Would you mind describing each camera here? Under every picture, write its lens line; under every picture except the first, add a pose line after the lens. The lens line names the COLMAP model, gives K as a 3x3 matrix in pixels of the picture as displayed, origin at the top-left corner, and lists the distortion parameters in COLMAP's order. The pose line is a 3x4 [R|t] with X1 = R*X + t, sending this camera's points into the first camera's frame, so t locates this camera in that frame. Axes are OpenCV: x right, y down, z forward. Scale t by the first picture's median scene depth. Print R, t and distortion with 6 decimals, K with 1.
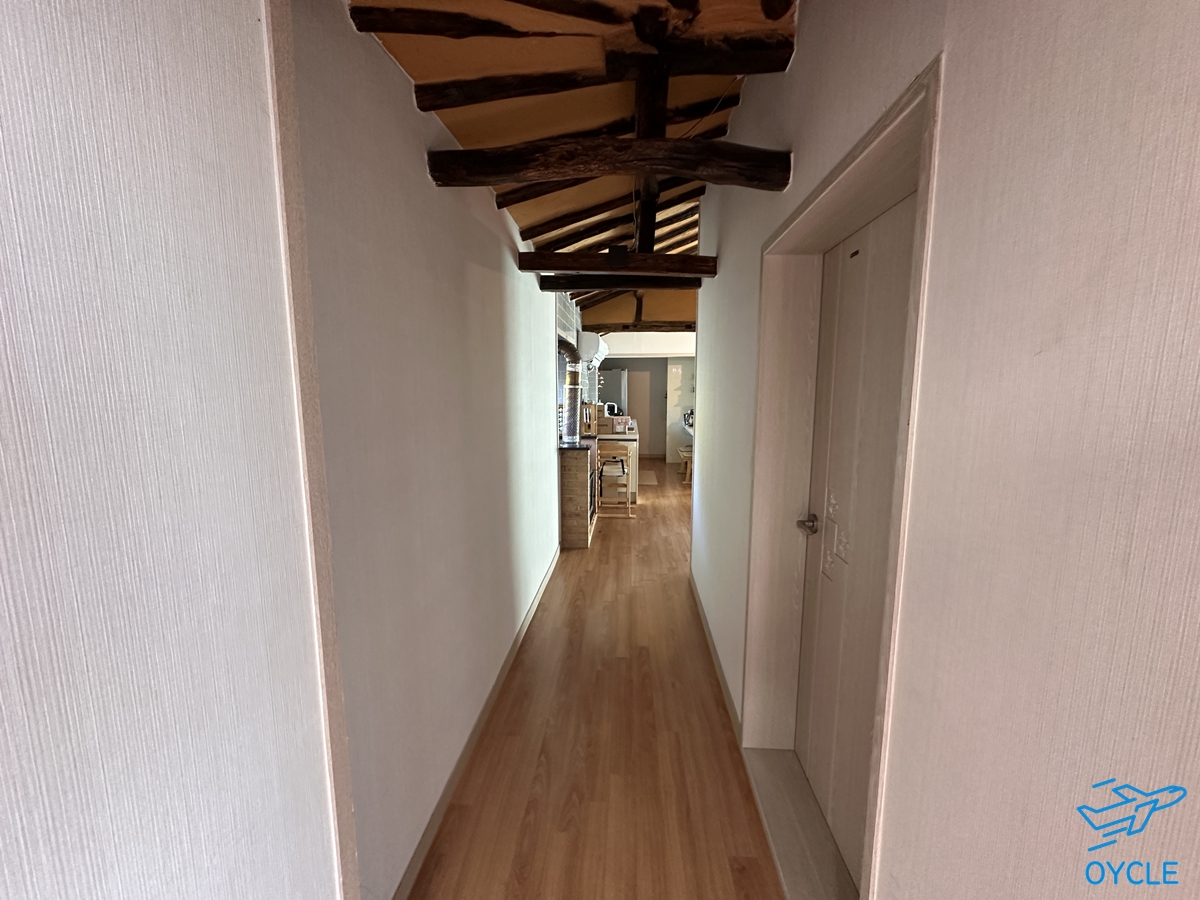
lens RADIAL K [[475.9, 0, 601.6], [0, 475.9, 449.0], [0, 0, 1]] dist [0.000217, 0.000210]
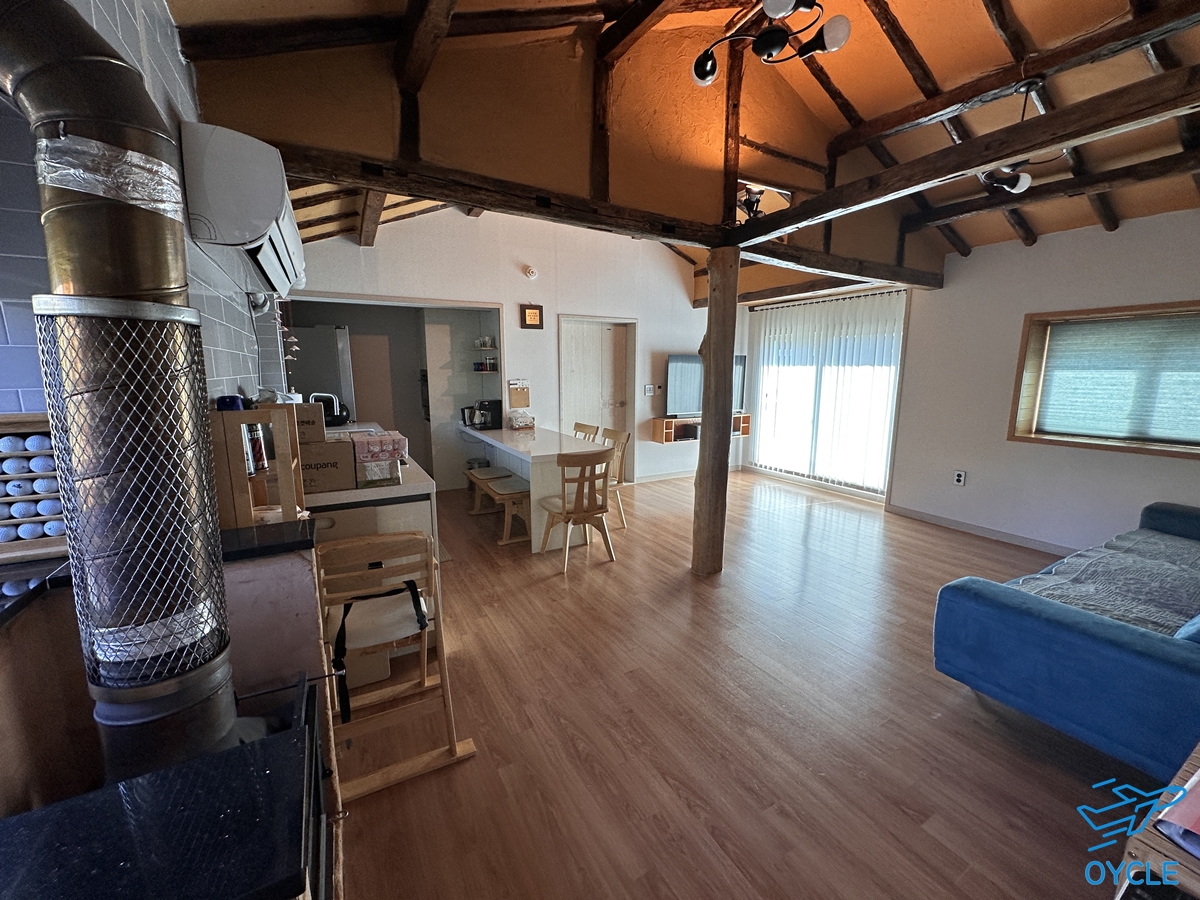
lens RADIAL K [[475.9, 0, 599.7], [0, 475.9, 447.5], [0, 0, 1]] dist [0.000217, 0.000210]
pose [[0.835415, -0.088094, 0.542515, -0.015294], [0.071766, 0.996105, 0.051236, -0.071174], [-0.544915, -0.003869, 0.838482, 0.668701]]
